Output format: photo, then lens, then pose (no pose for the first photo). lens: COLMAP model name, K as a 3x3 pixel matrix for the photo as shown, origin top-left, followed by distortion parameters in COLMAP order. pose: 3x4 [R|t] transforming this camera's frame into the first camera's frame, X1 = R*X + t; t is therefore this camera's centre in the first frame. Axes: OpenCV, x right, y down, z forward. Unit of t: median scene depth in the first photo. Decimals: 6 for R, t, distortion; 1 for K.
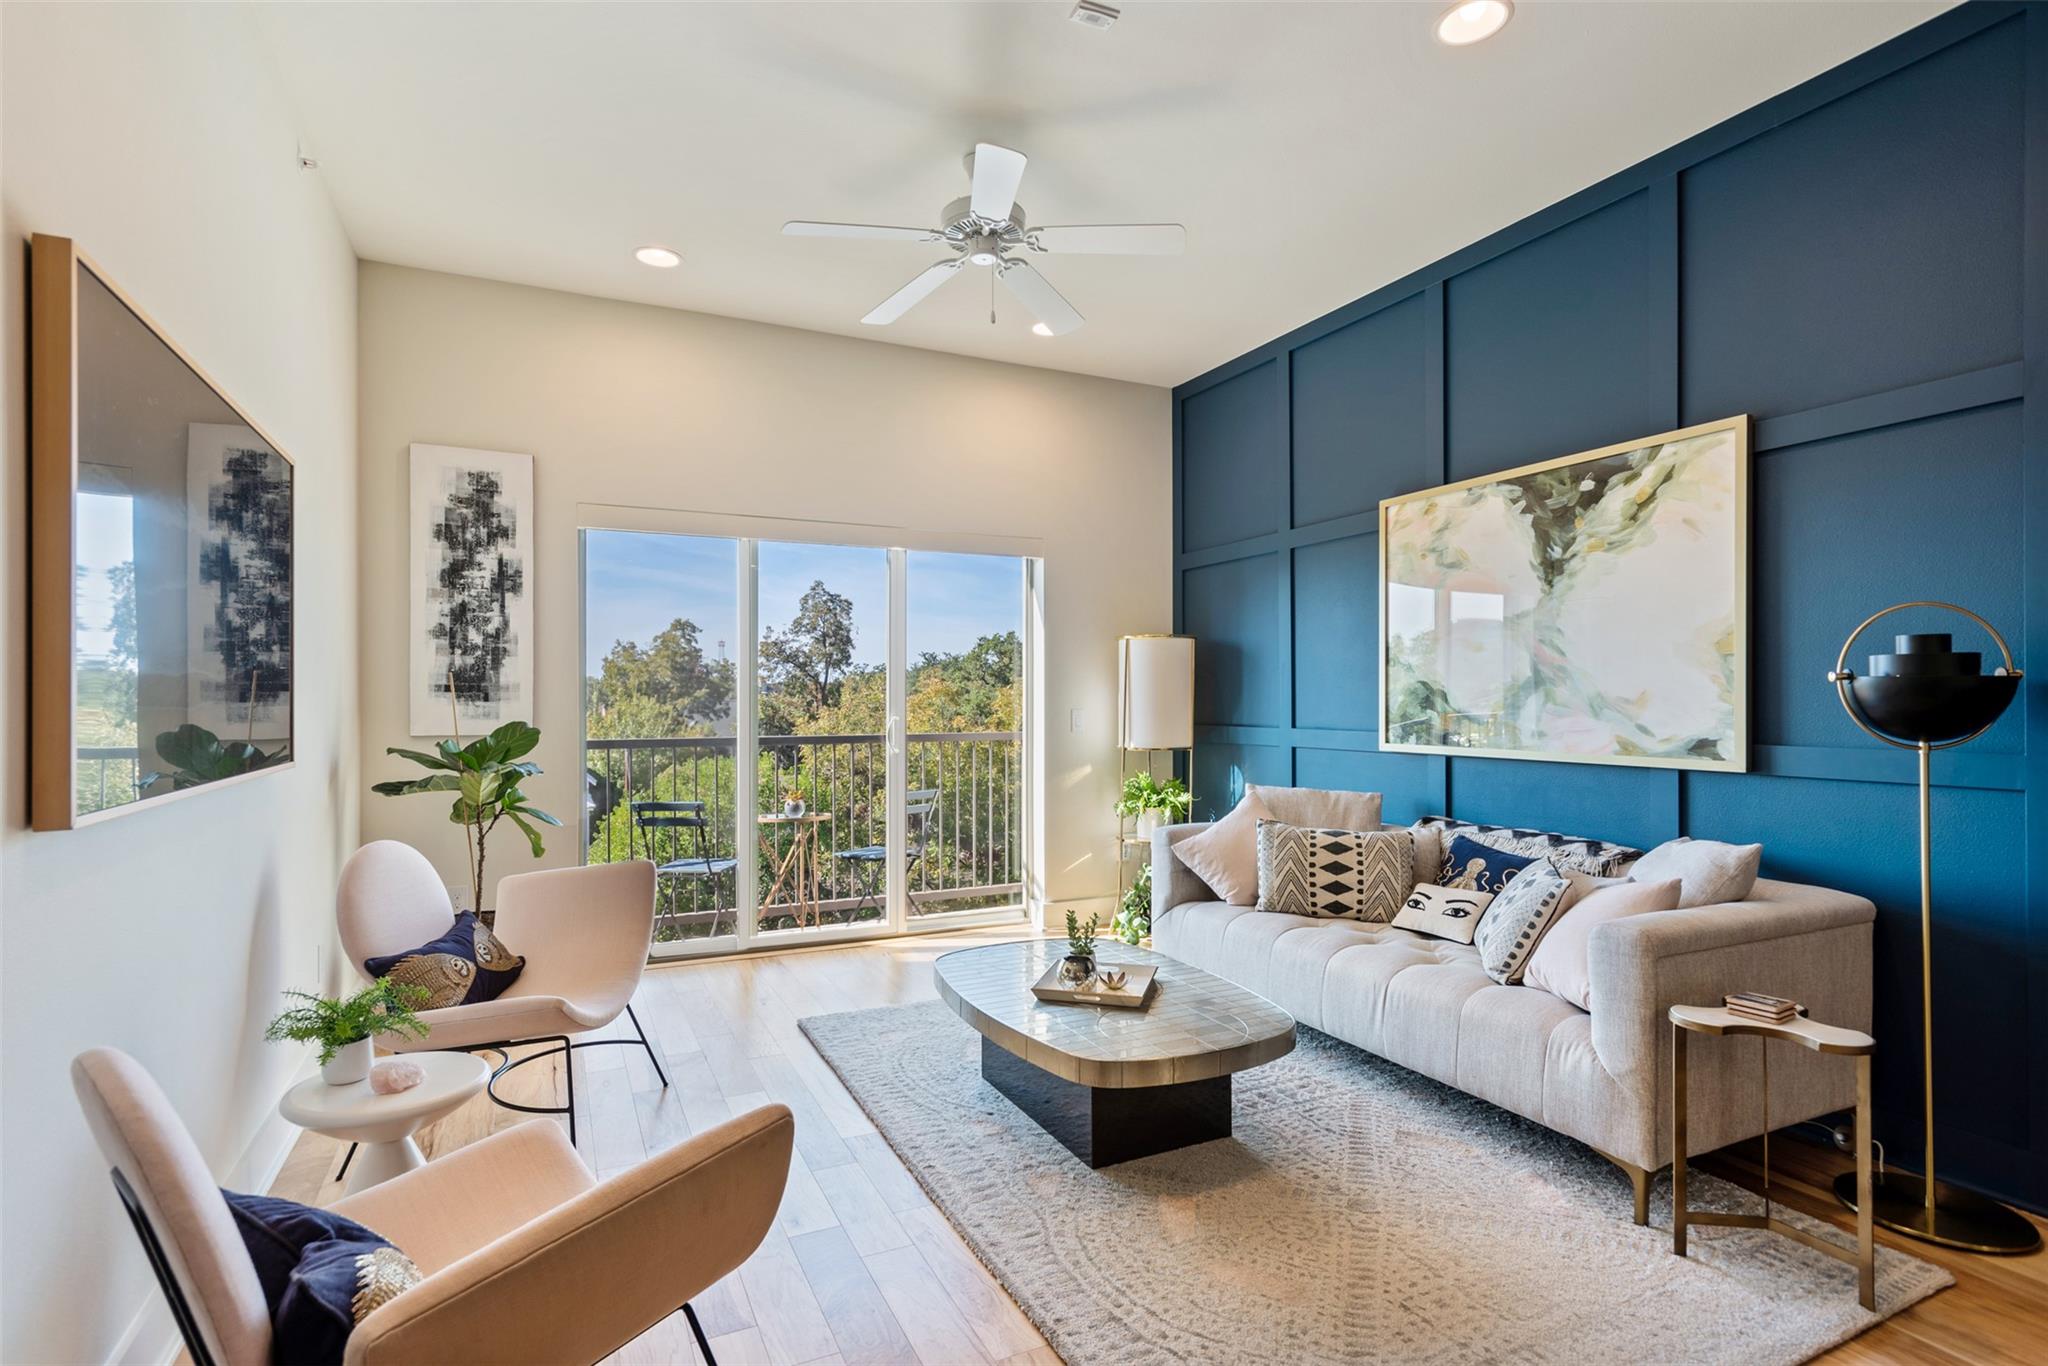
lens RADIAL K [[998.4, 0, 1019.2], [0, 998.4, 696.4], [0, 0, 1]] dist [0.018518, -0.000449]
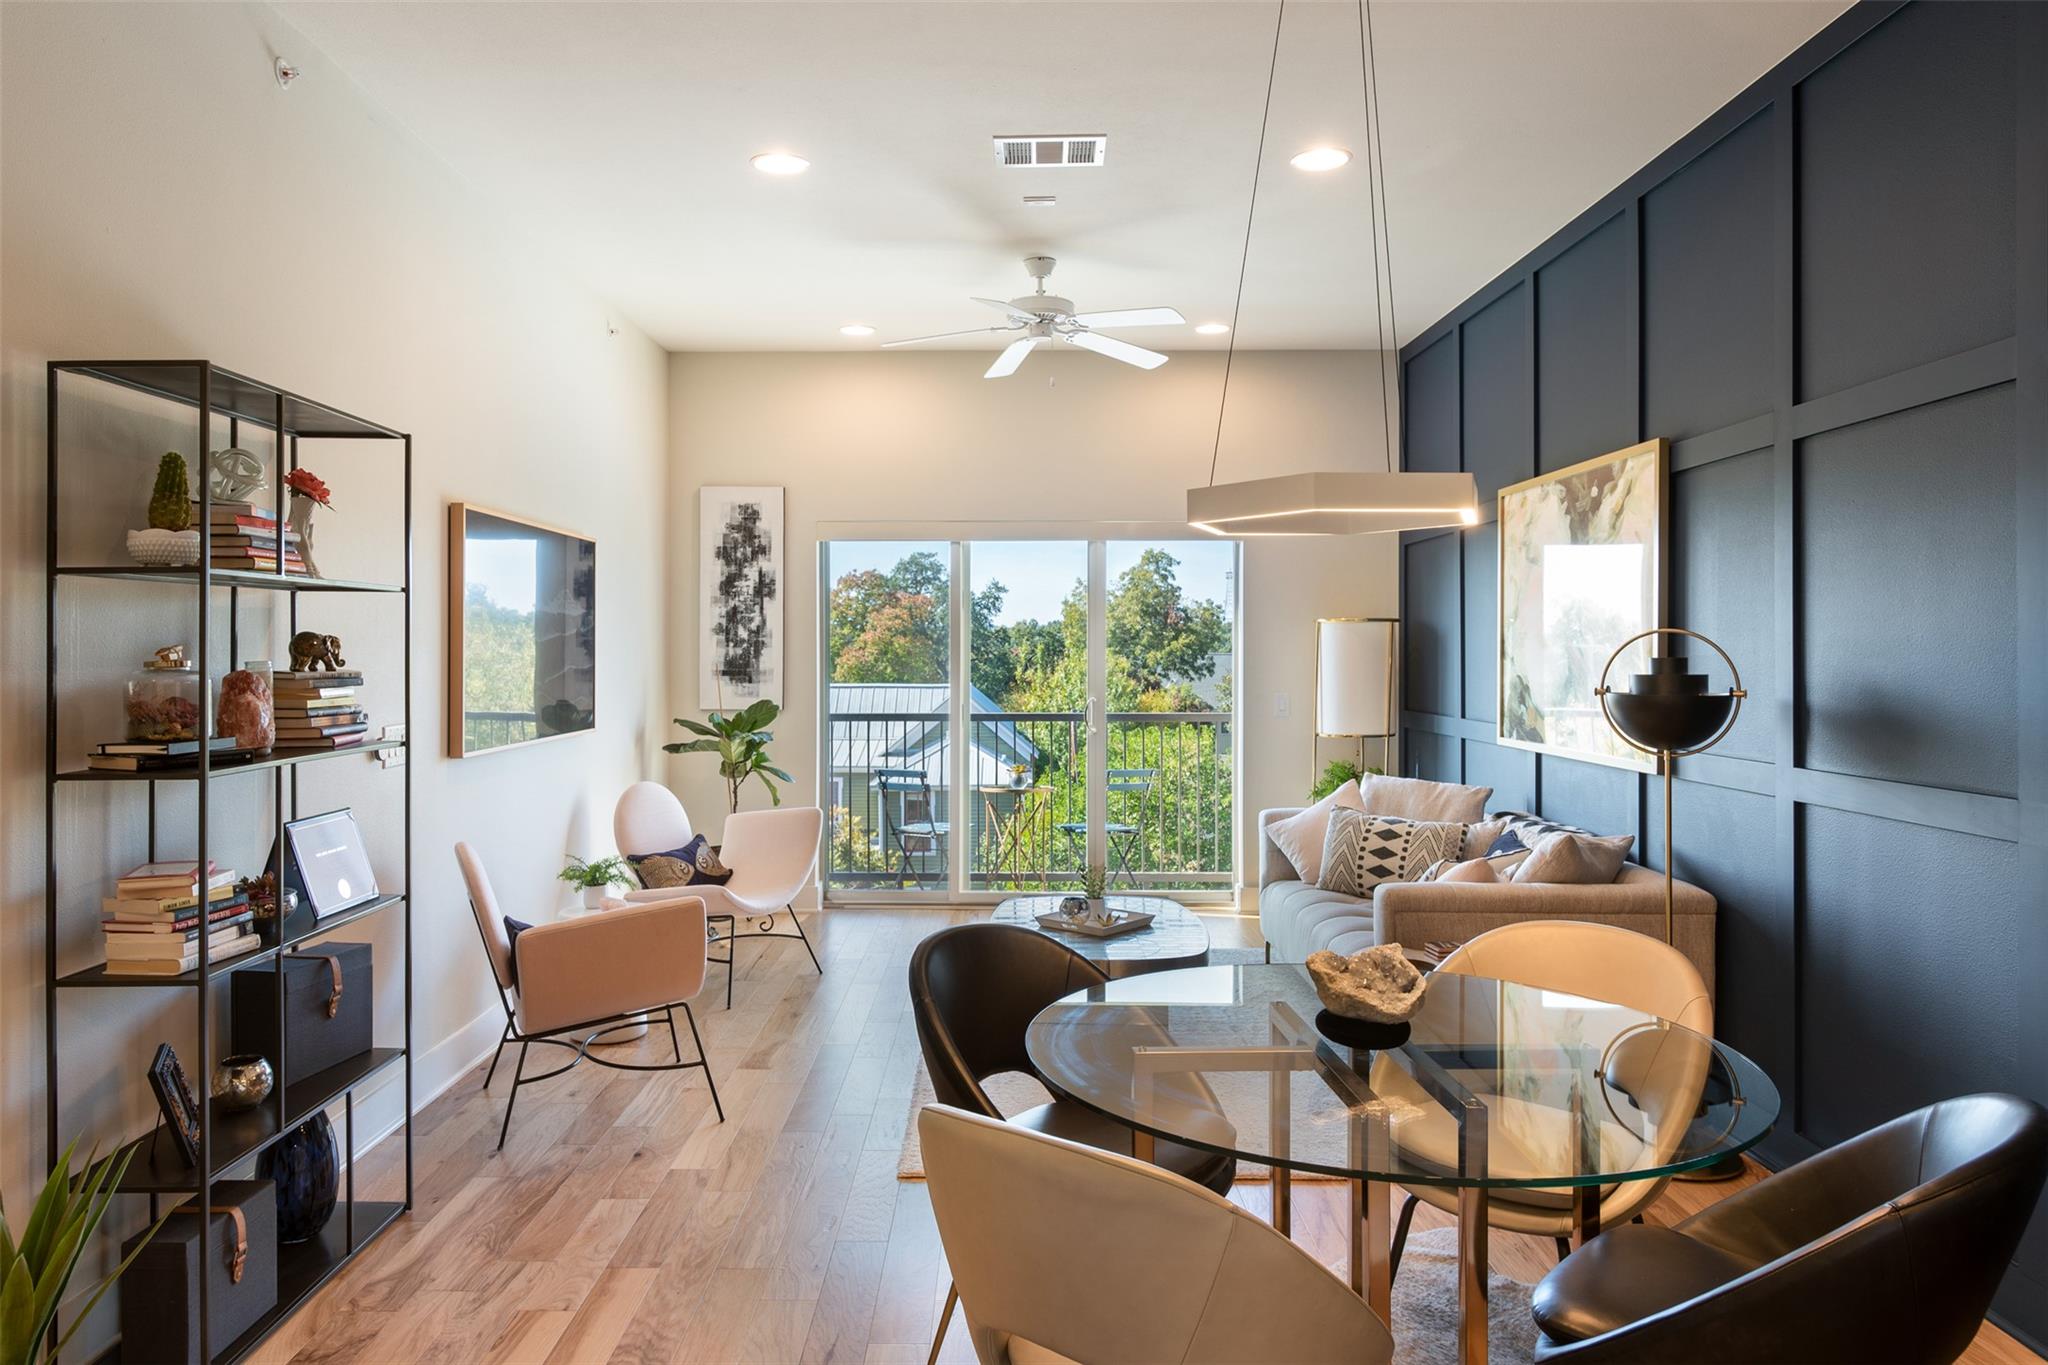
lens RADIAL K [[1383.3, 0, 999.4], [0, 1383.3, 645.4], [0, 0, 1]] dist [0.040485, -0.048352]
pose [[0.898754, 0.000757, -0.438453, 0.554685], [-0.000964, 1.000000, -0.000249, -0.045030], [0.438452, 0.000647, 0.898754, -0.469405]]
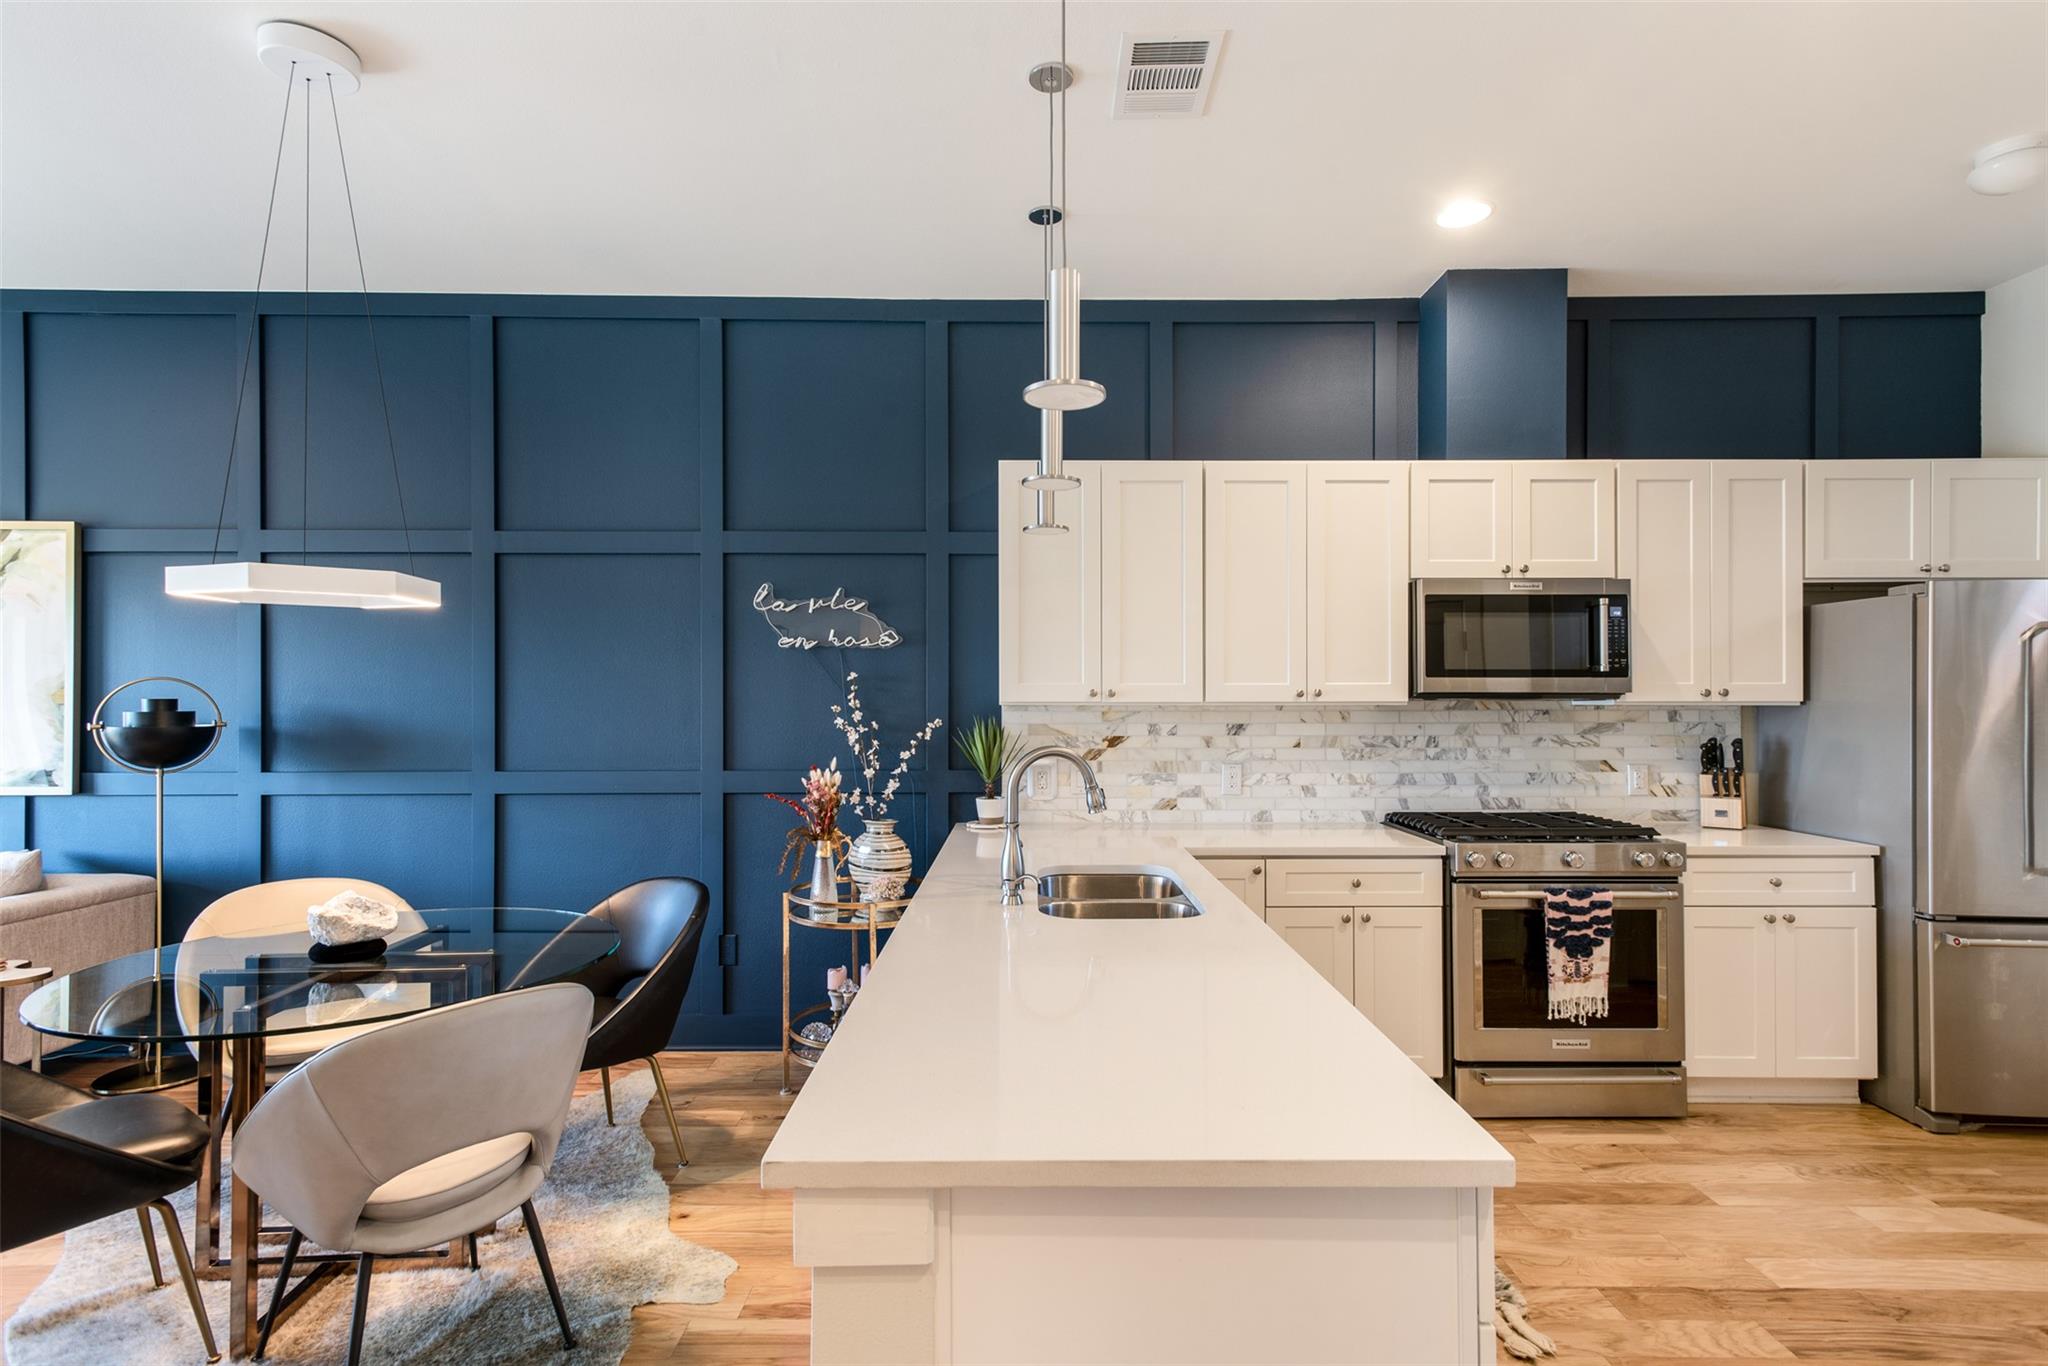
lens RADIAL K [[995.2, 0, 1030.5], [0, 995.2, 694.9], [0, 0, 1]] dist [0.020643, -0.001212]
pose [[0.426151, 0.006503, 0.904629, 0.044860], [-0.003313, 0.999979, -0.005628, -0.038254], [-0.904646, -0.000598, 0.426164, -0.516452]]
